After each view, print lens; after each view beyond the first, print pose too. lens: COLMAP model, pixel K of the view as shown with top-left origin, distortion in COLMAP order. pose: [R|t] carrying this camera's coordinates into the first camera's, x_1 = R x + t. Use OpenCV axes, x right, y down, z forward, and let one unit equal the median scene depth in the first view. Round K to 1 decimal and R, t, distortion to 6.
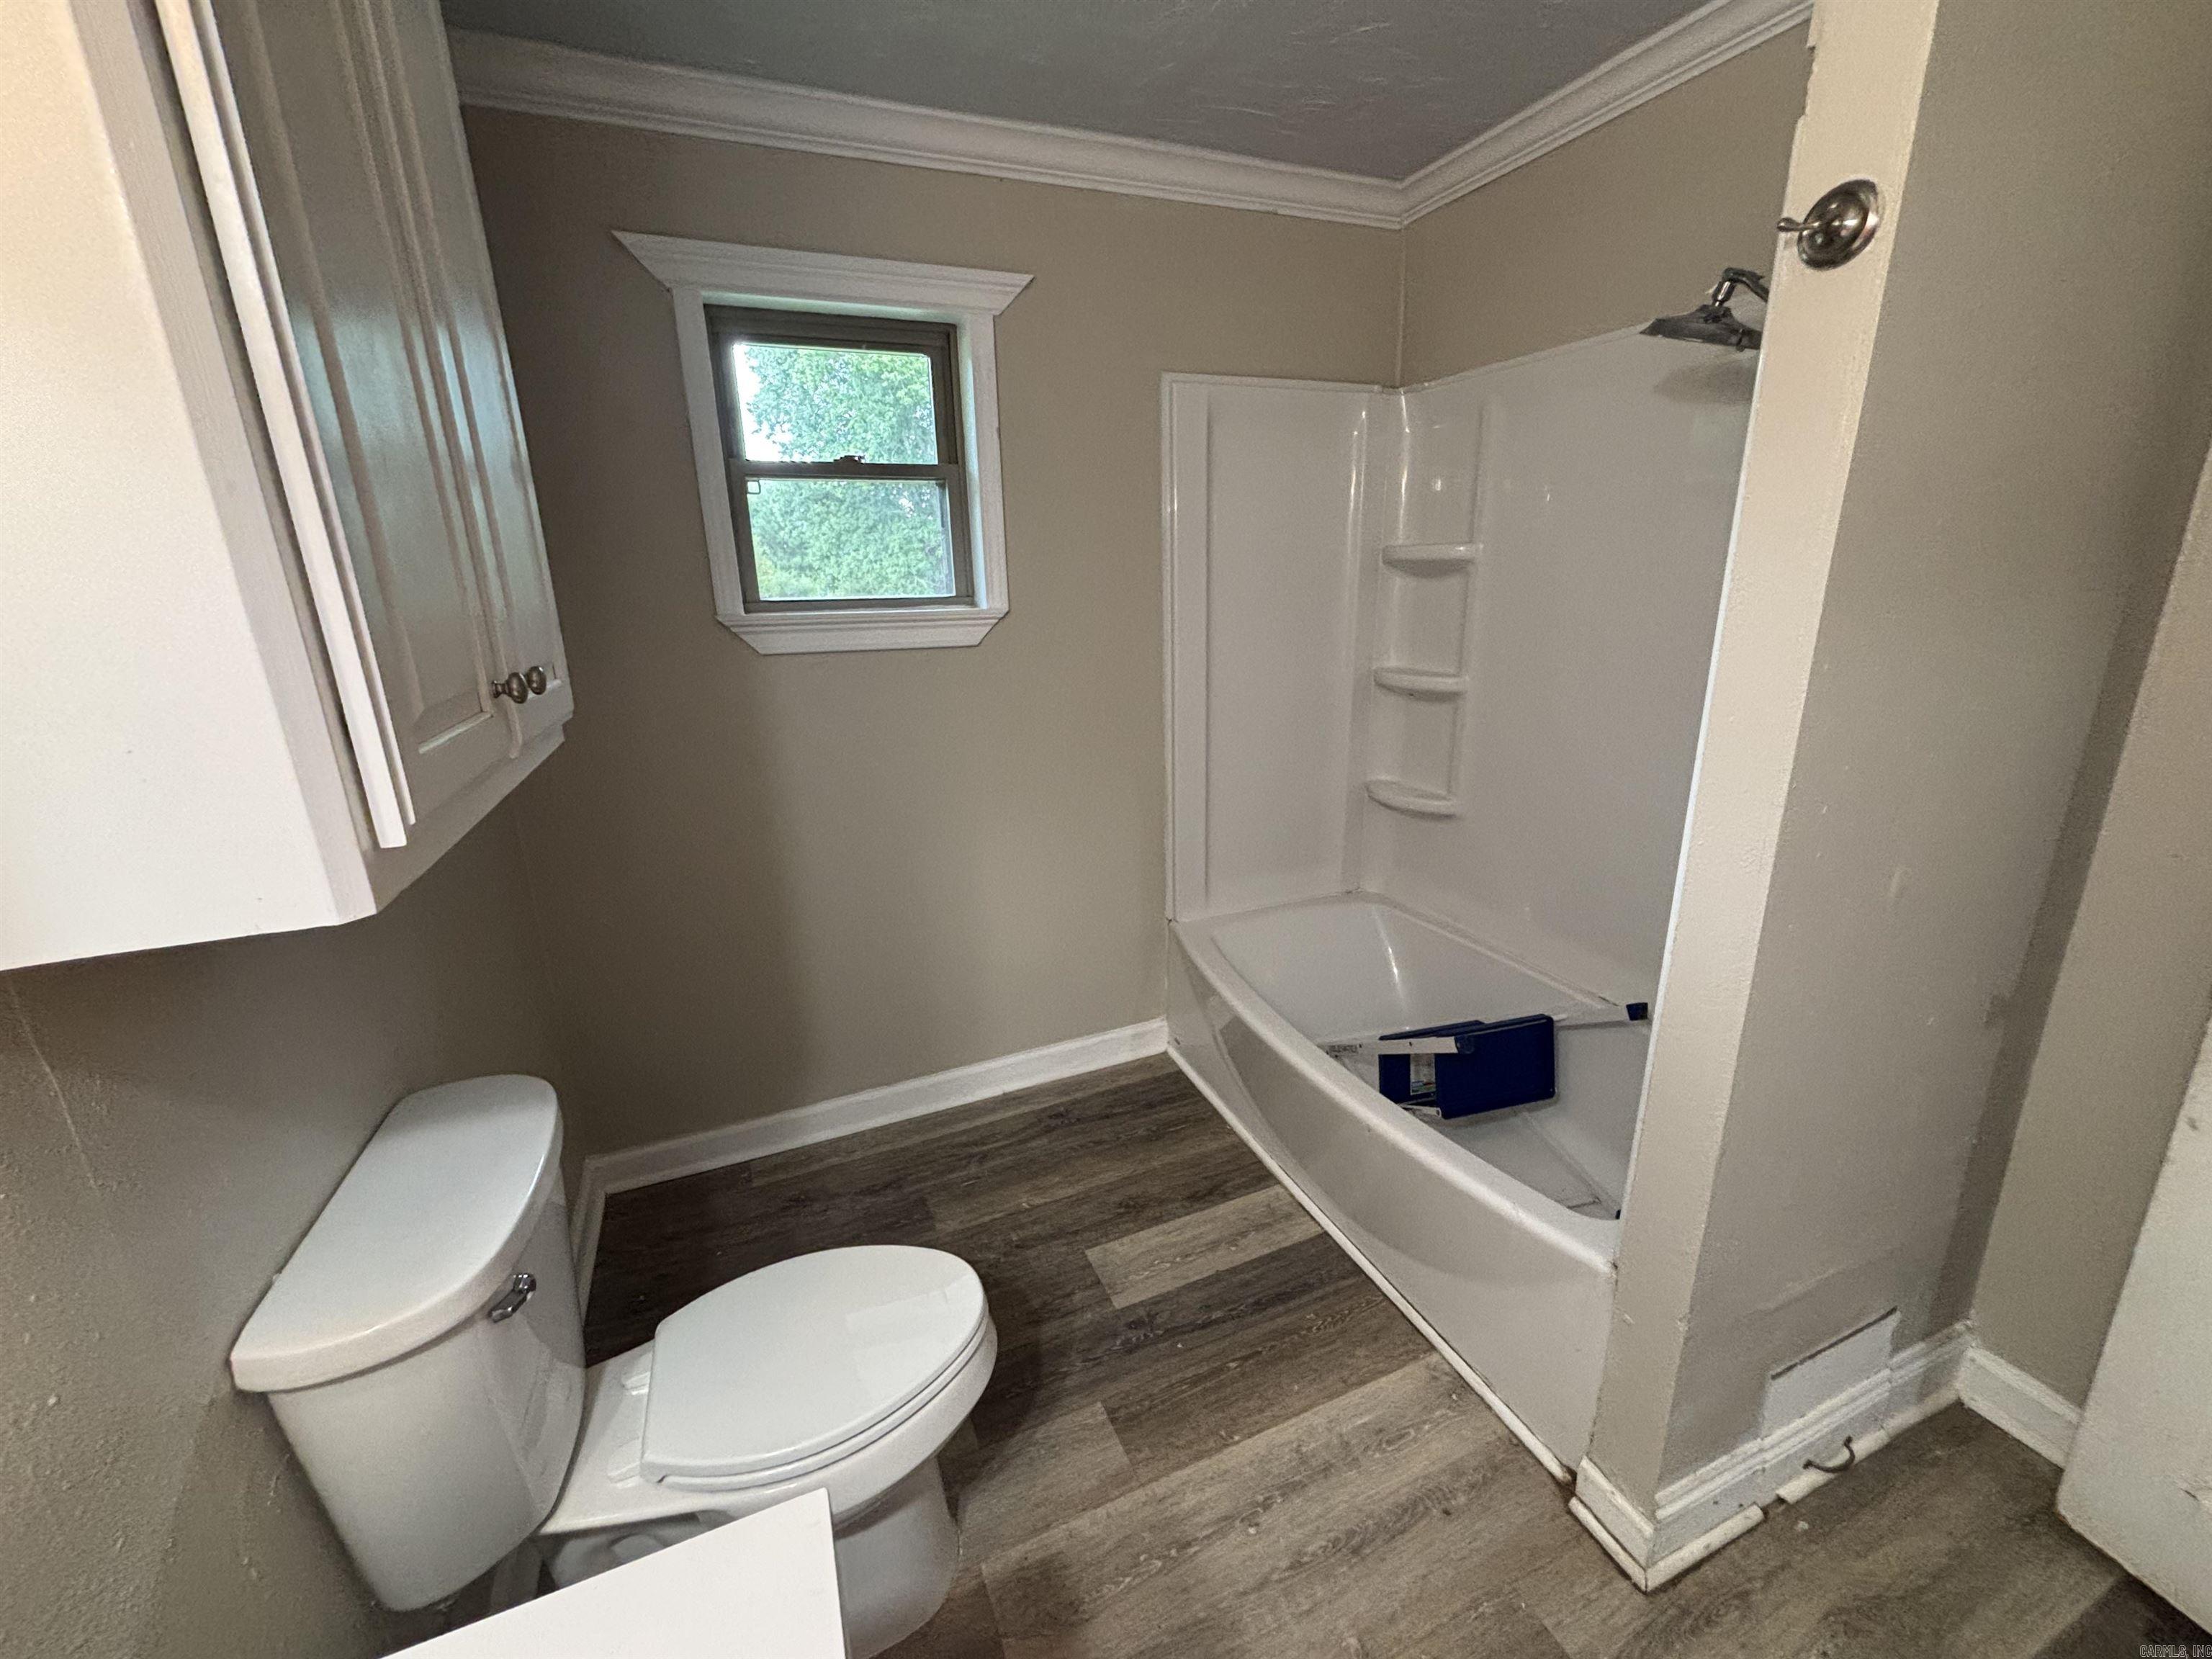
lens RADIAL K [[896.2, 0, 1111.7], [0, 896.2, 826.5], [0, 0, 1]] dist [-0.002647, 0.000762]
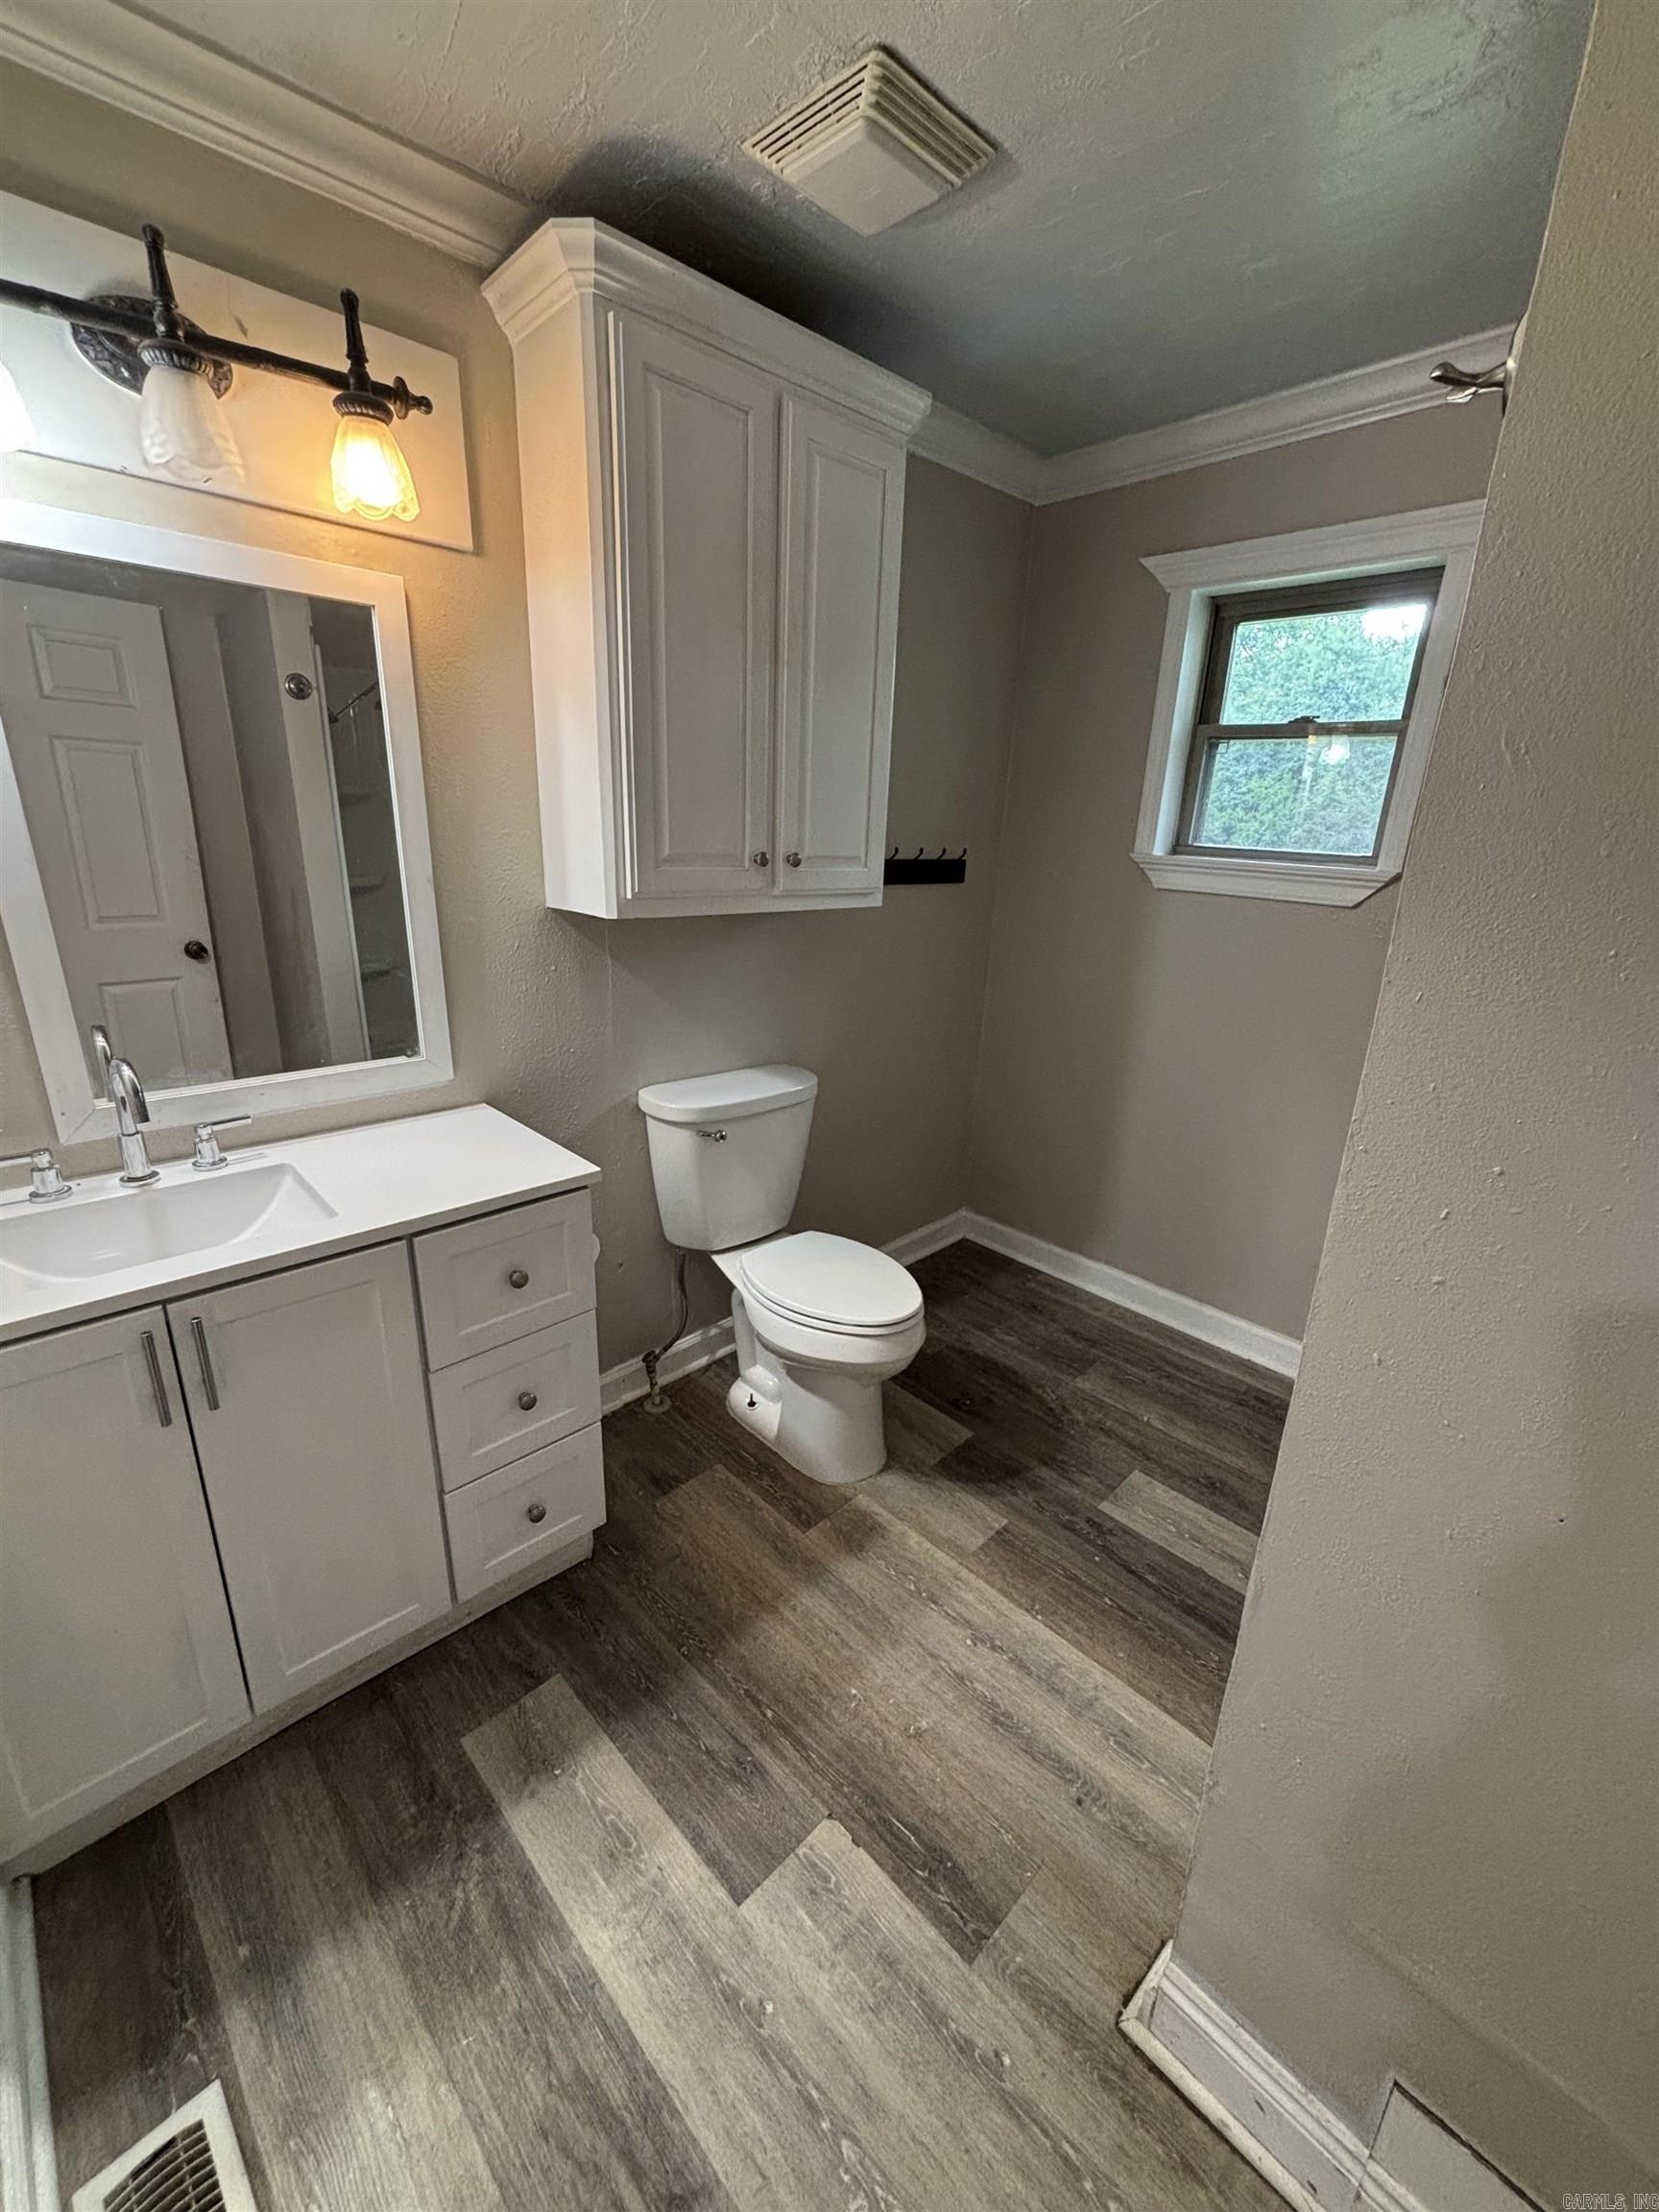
lens RADIAL K [[896.2, 0, 821.0], [0, 896.2, 1105.3], [0, 0, 1]] dist [-0.002647, 0.000762]
pose [[0.355042, 0.327760, -0.875510, 0.795297], [-0.299441, 0.927054, 0.225625, -0.072958], [0.885596, 0.182057, 0.427288, 0.168186]]
